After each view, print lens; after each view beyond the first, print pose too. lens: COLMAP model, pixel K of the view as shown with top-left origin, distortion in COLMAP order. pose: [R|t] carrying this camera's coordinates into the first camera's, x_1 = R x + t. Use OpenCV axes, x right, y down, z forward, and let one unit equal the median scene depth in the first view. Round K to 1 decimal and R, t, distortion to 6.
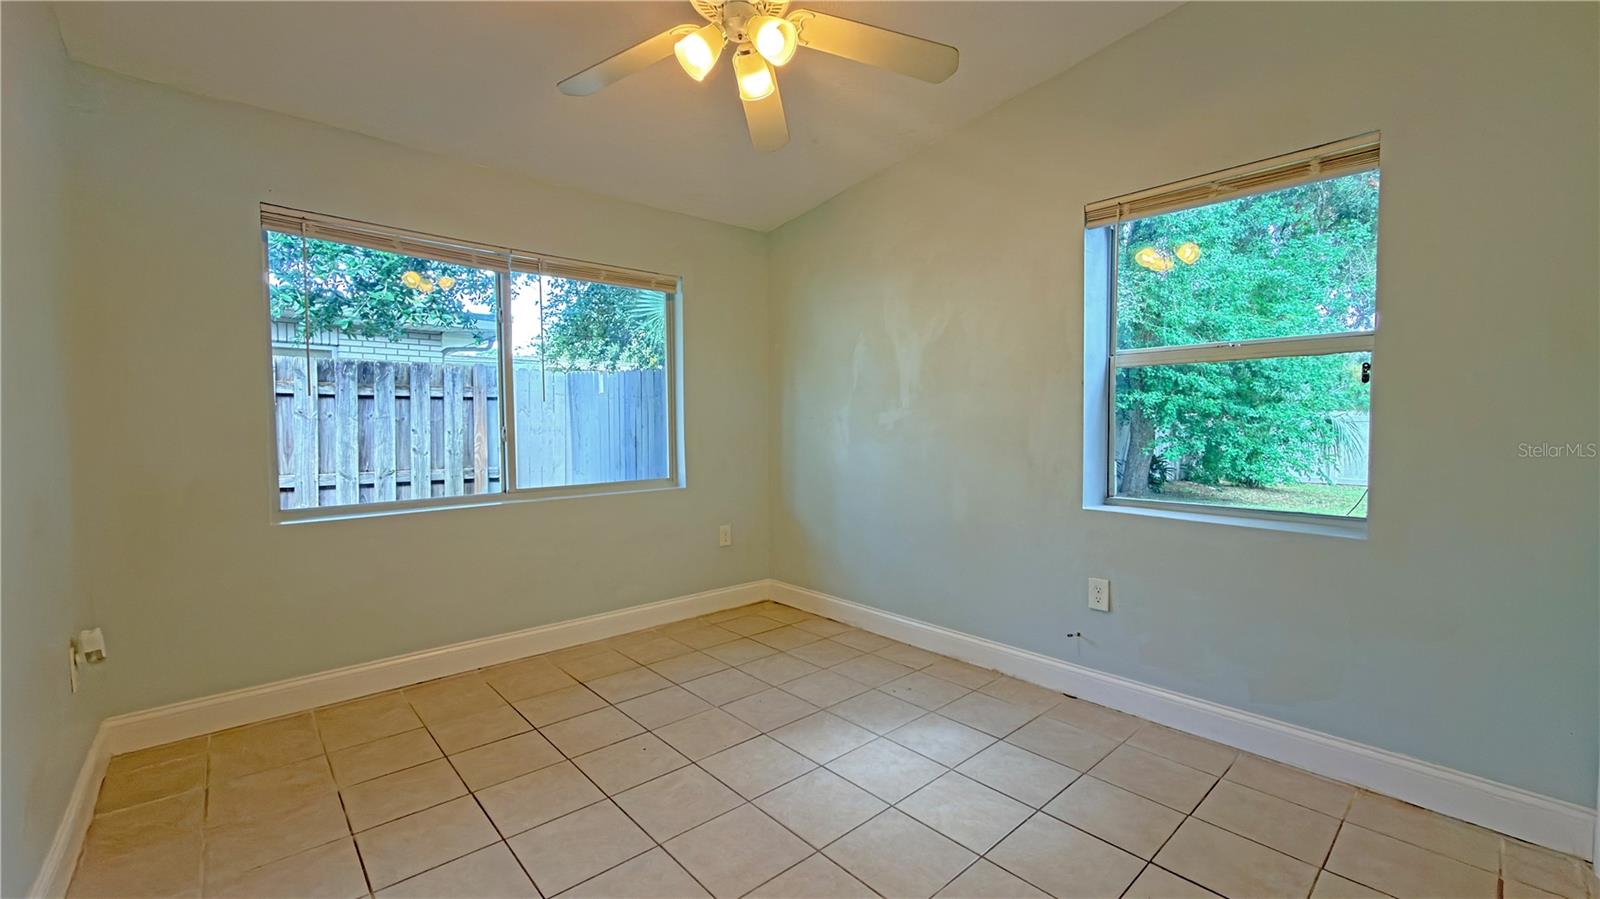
lens RADIAL K [[641.5, 0, 804.4], [0, 641.5, 448.8], [0, 0, 1]] dist [0.003036, -0.000324]
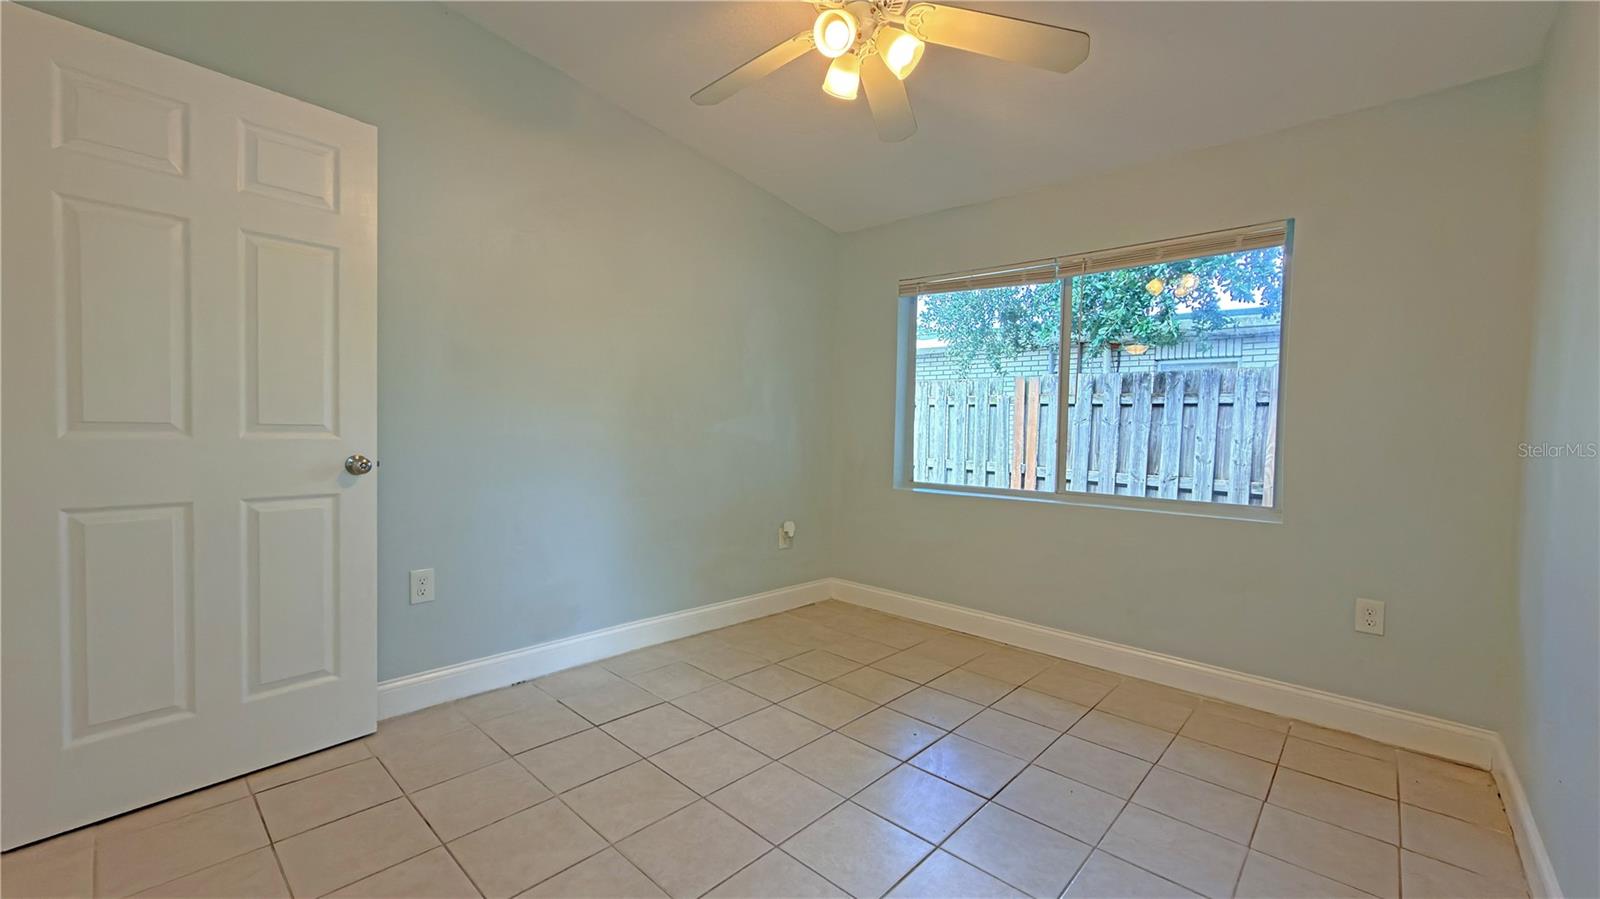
lens RADIAL K [[641.5, 0, 794.6], [0, 641.5, 444.5], [0, 0, 1]] dist [0.003036, -0.000324]
pose [[0.094487, 0.036454, -0.994858, 0.327307], [-0.064997, 0.997423, 0.030375, -0.008223], [0.993402, 0.061792, 0.096613, 0.295877]]
